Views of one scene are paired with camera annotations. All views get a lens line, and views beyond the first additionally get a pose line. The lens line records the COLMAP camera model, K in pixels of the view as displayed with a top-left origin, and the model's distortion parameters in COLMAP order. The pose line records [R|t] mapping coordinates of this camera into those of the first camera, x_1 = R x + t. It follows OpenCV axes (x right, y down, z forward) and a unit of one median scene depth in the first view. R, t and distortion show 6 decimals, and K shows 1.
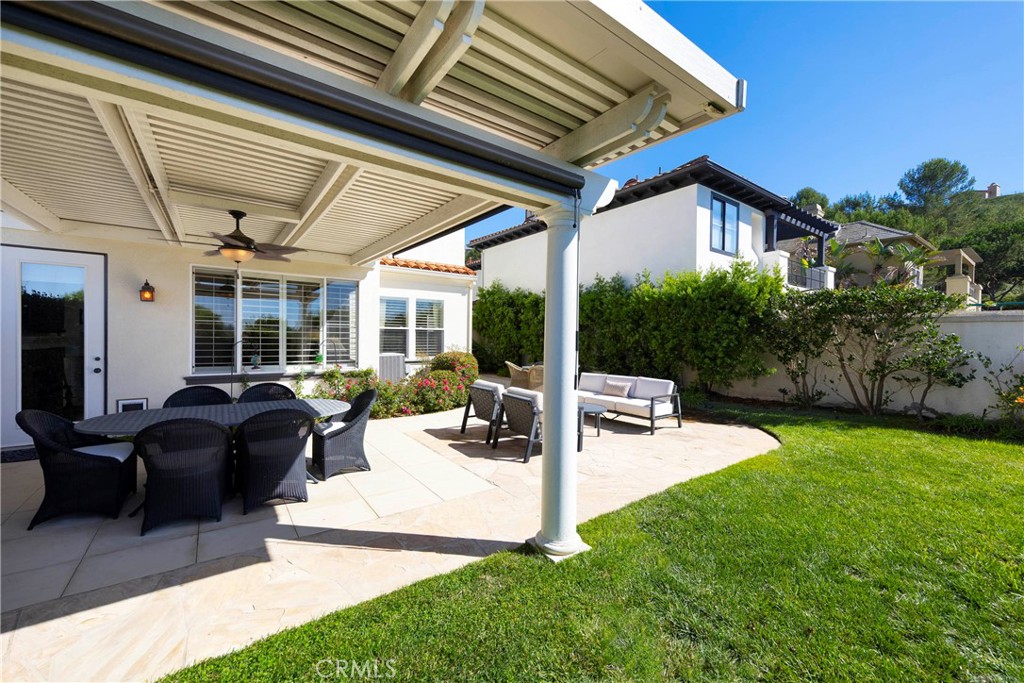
lens RADIAL K [[404.2, 0, 512.4], [0, 404.2, 339.5], [0, 0, 1]] dist [0.000174, 0.000005]
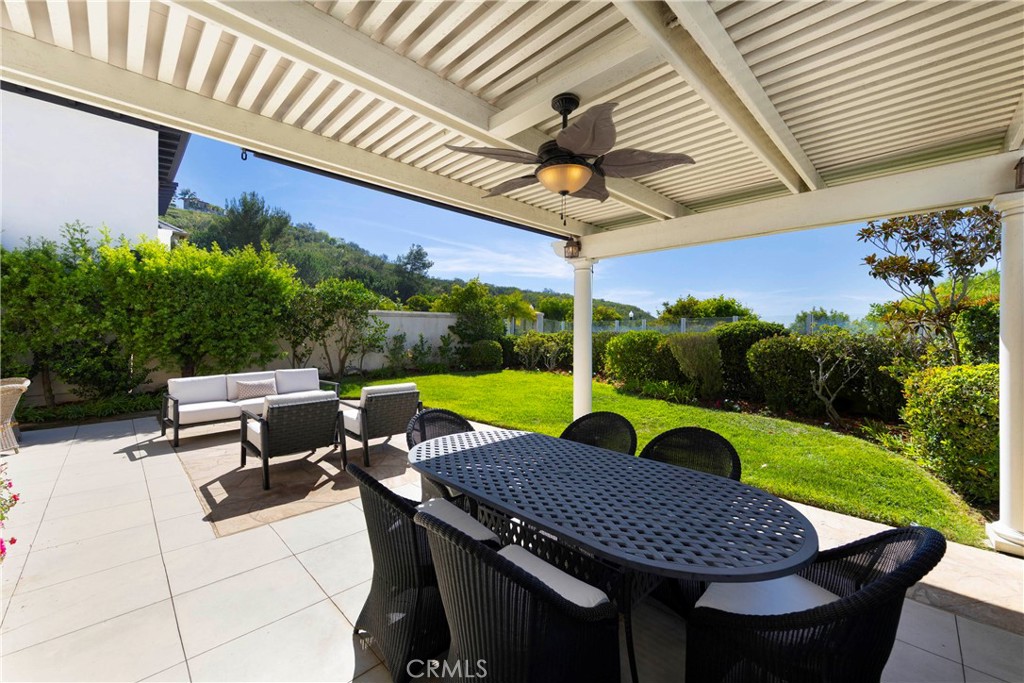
lens RADIAL K [[404.2, 0, 511.7], [0, 404.2, 336.3], [0, 0, 1]] dist [0.000174, 0.000005]
pose [[-0.148813, -0.030022, 0.988409, -0.672743], [0.006328, 0.999490, 0.031311, -0.006521], [-0.988845, 0.010914, -0.148547, 0.661659]]
